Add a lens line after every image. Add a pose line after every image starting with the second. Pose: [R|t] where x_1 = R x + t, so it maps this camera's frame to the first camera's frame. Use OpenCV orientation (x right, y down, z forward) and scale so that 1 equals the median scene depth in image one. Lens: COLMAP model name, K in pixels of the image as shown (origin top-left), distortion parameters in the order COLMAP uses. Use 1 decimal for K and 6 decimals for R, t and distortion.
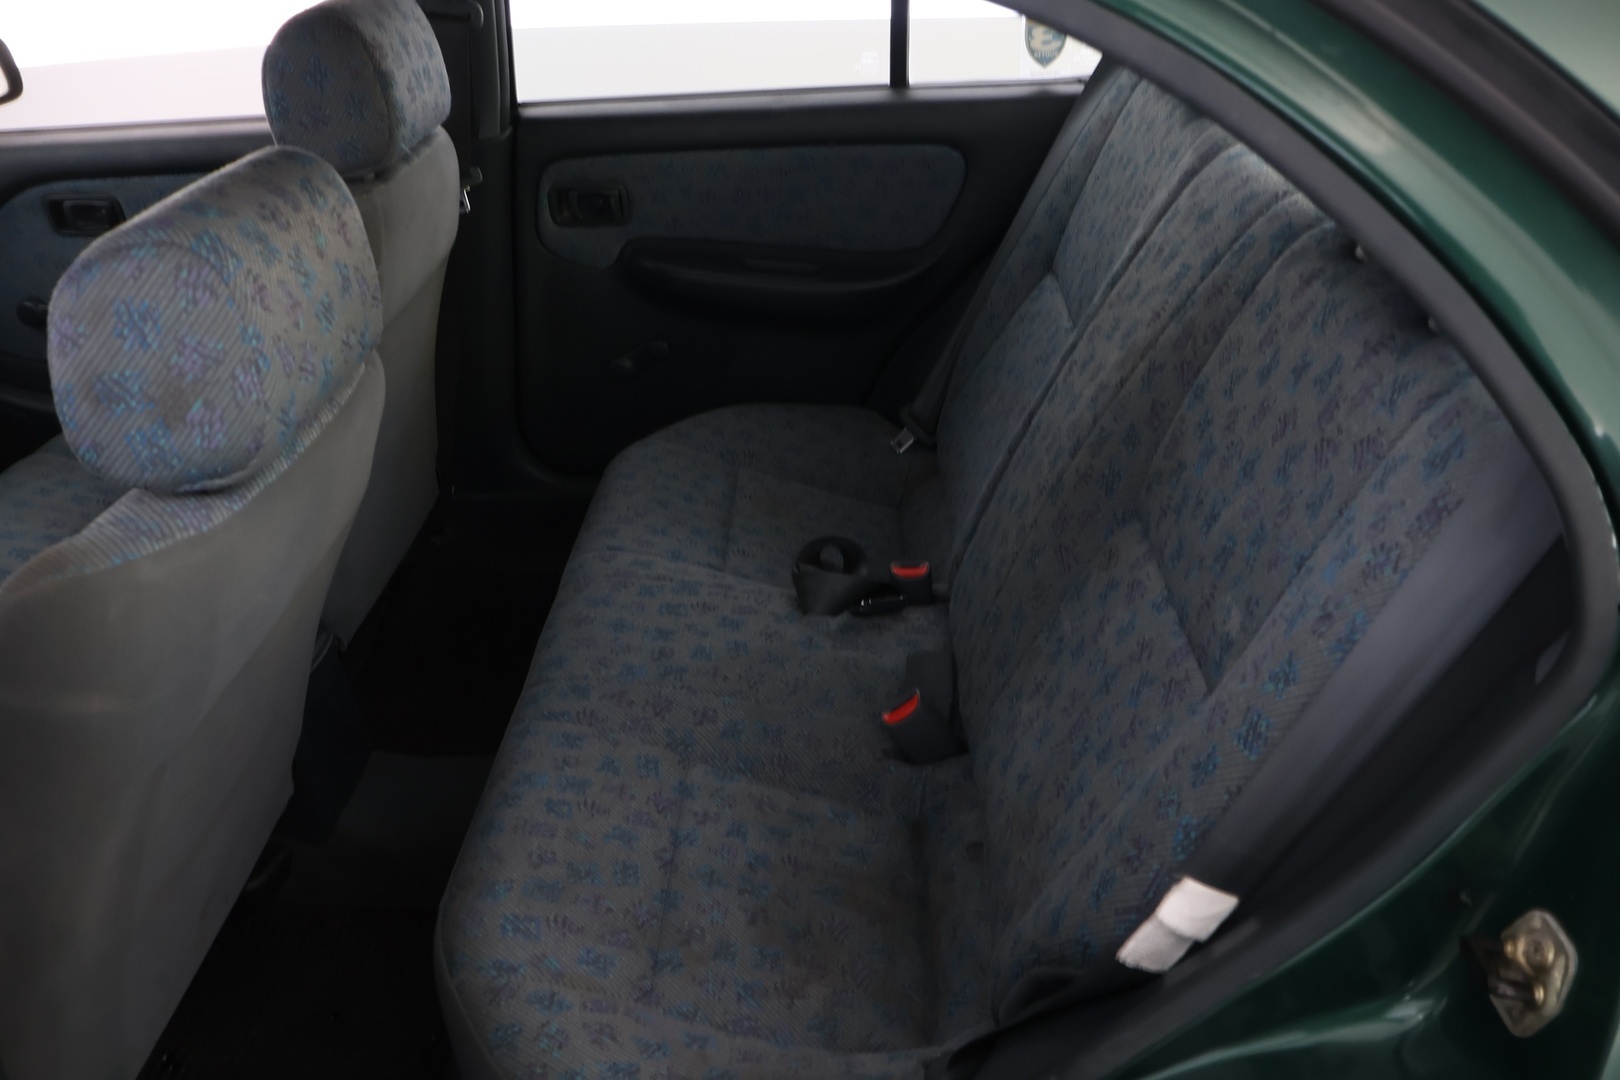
lens RADIAL K [[1378.7, 0, 810.0], [0, 1378.7, 540.0], [0, 0, 1]] dist [0.010786, 0.000213]
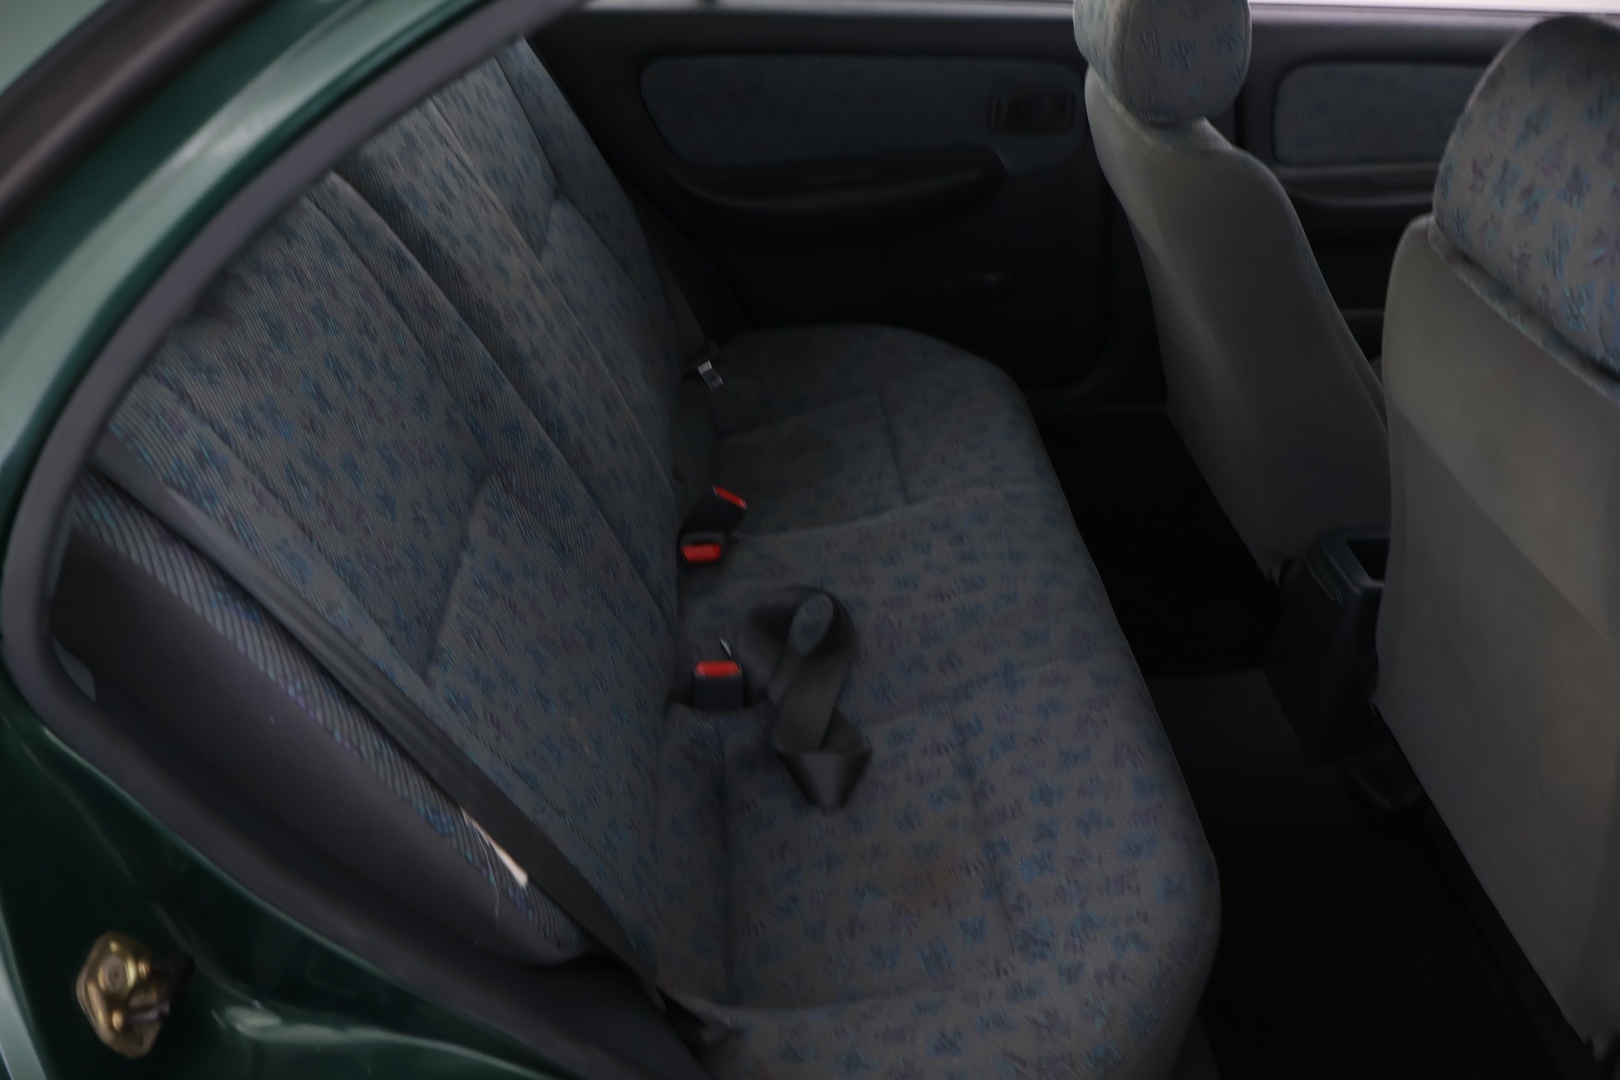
lens RADIAL K [[1378.7, 0, 810.0], [0, 1378.7, 540.0], [0, 0, 1]] dist [0.010786, 0.000213]
pose [[-0.992228, 0.084822, -0.091048, 0.094547], [-0.052691, 0.376455, 0.924935, -0.838691], [0.112730, 0.922544, -0.369060, 1.327336]]
